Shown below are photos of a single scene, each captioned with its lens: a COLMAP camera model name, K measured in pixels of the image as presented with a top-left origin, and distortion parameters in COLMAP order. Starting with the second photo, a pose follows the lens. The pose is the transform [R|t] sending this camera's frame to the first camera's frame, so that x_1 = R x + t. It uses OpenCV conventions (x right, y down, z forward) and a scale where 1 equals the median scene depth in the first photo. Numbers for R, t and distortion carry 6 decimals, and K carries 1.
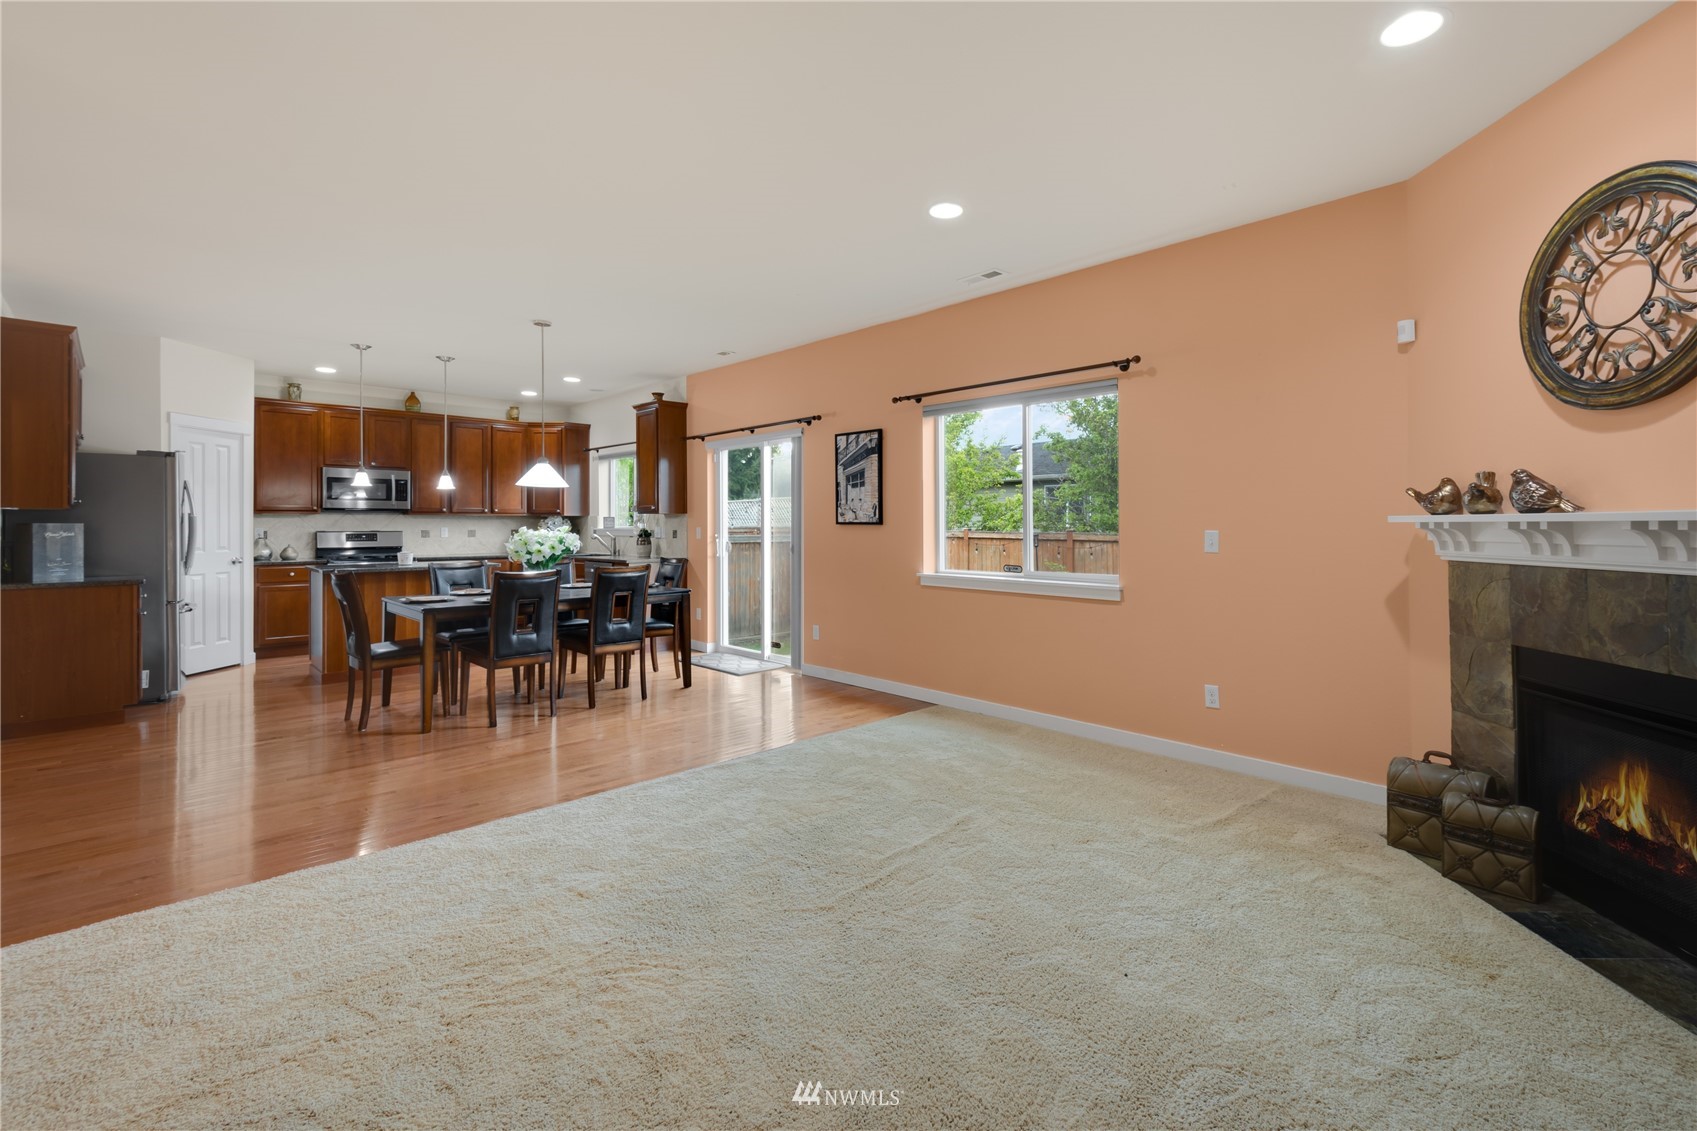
lens RADIAL K [[772.4, 0, 890.2], [0, 772.4, 517.1], [0, 0, 1]] dist [0.005412, 0.000785]
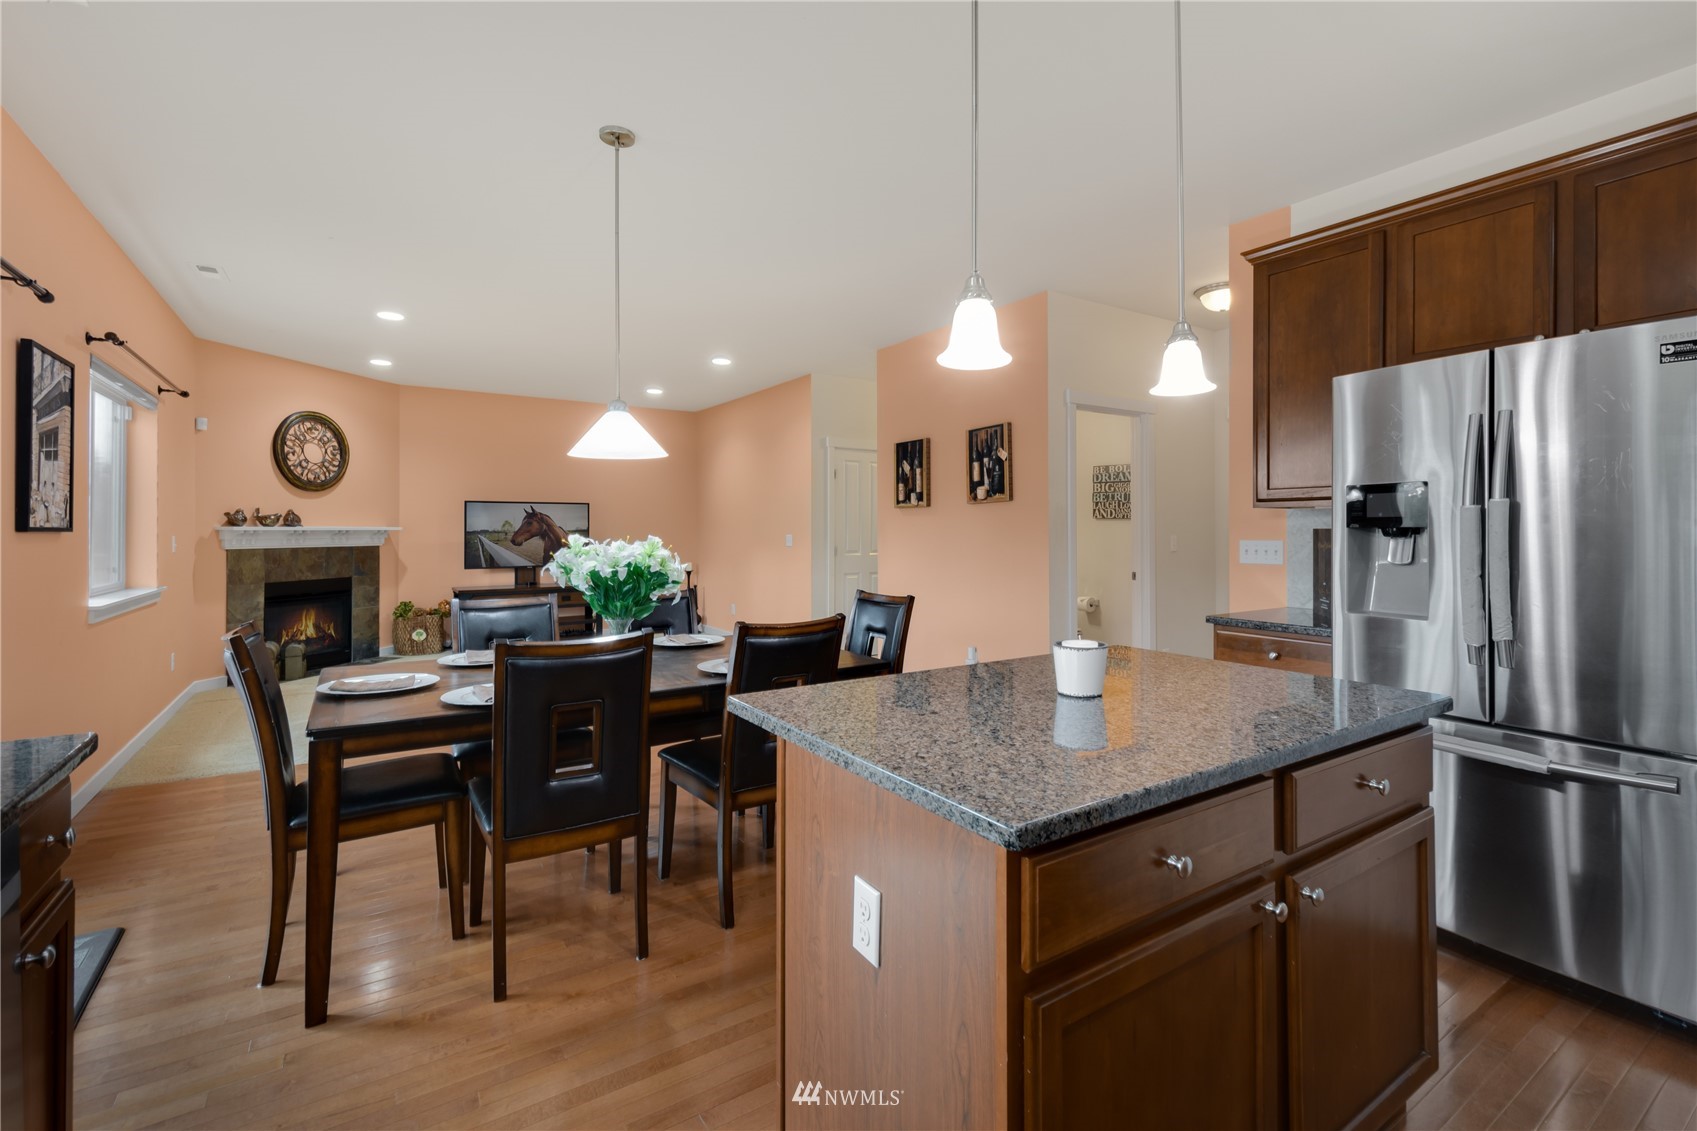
lens RADIAL K [[772.4, 0, 891.3], [0, 772.4, 525.6], [0, 0, 1]] dist [0.005412, 0.000785]
pose [[-0.986285, 0.003174, 0.165023, -1.417129], [0.000788, 0.999894, -0.014521, 0.027307], [-0.165052, -0.014192, -0.986183, 2.942271]]
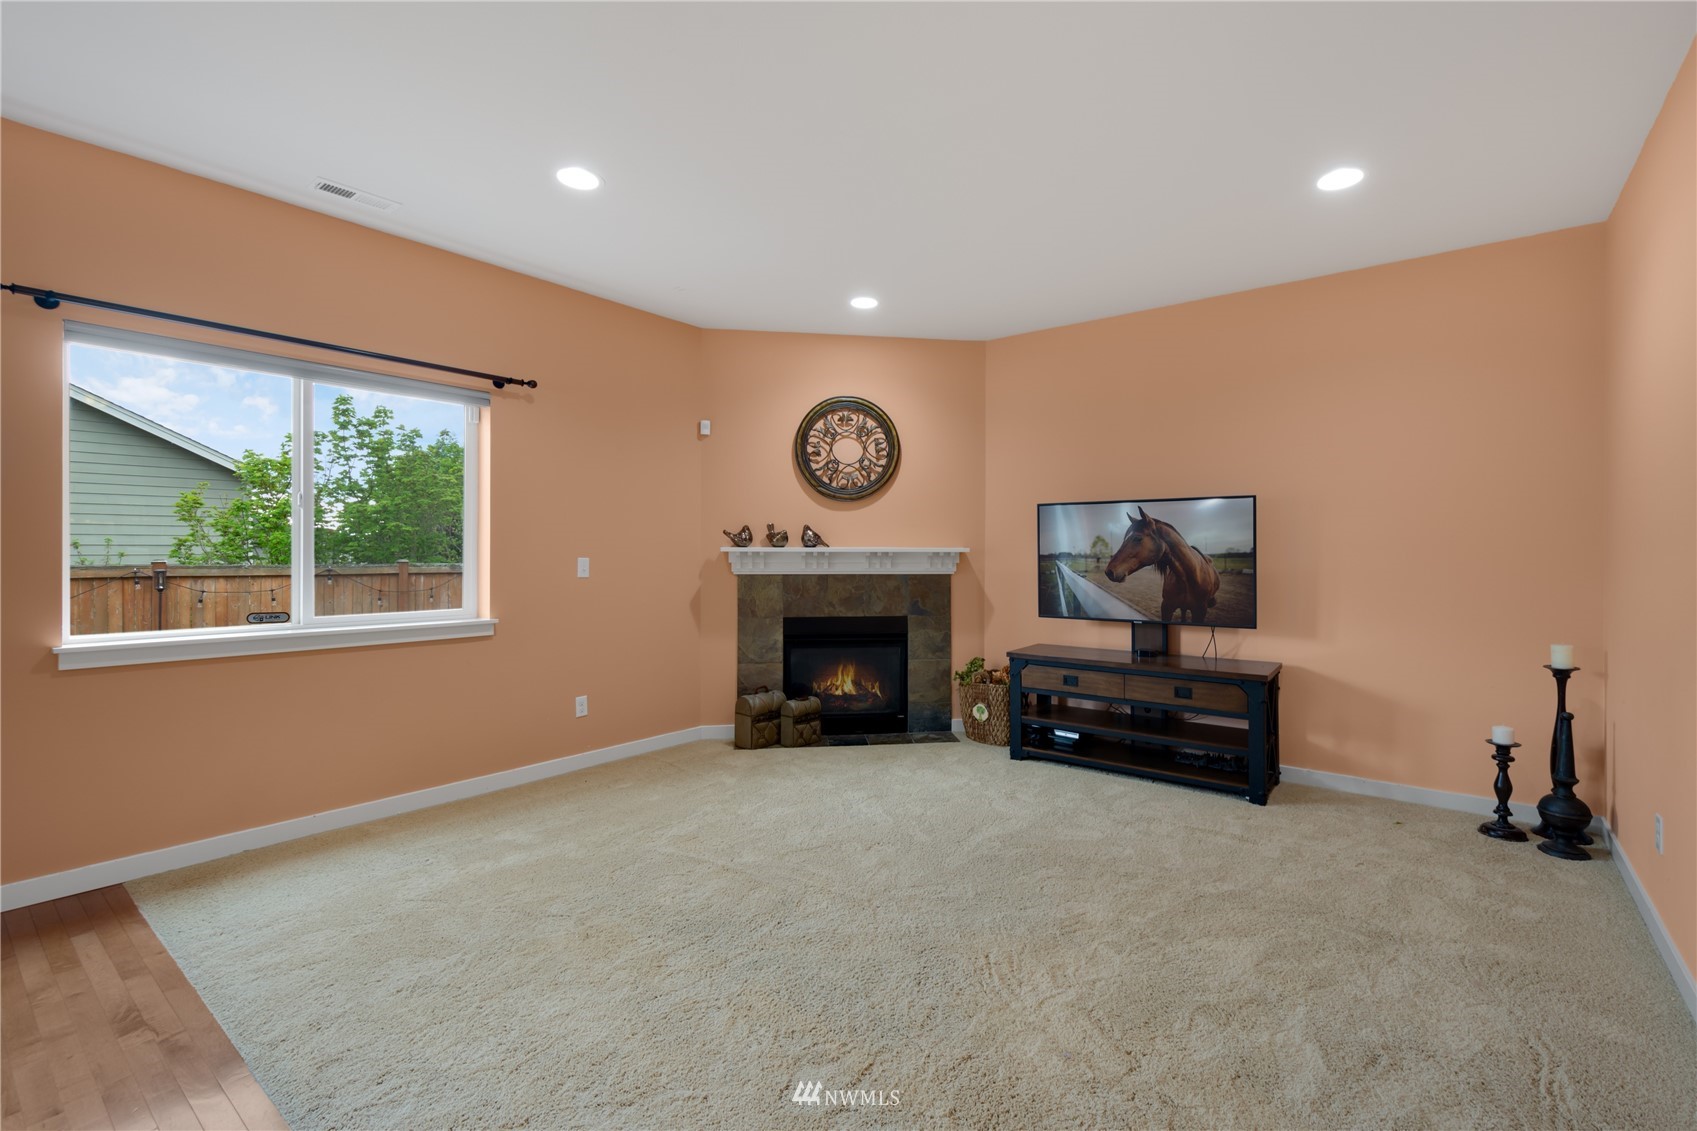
lens RADIAL K [[772.4, 0, 811.3], [0, 772.4, 559.0], [0, 0, 1]] dist [0.005412, 0.000785]
pose [[-0.129995, -0.004665, 0.991504, -1.042475], [-0.010011, 0.999944, 0.003392, 0.016316], [-0.991464, -0.009485, -0.130035, 1.159110]]
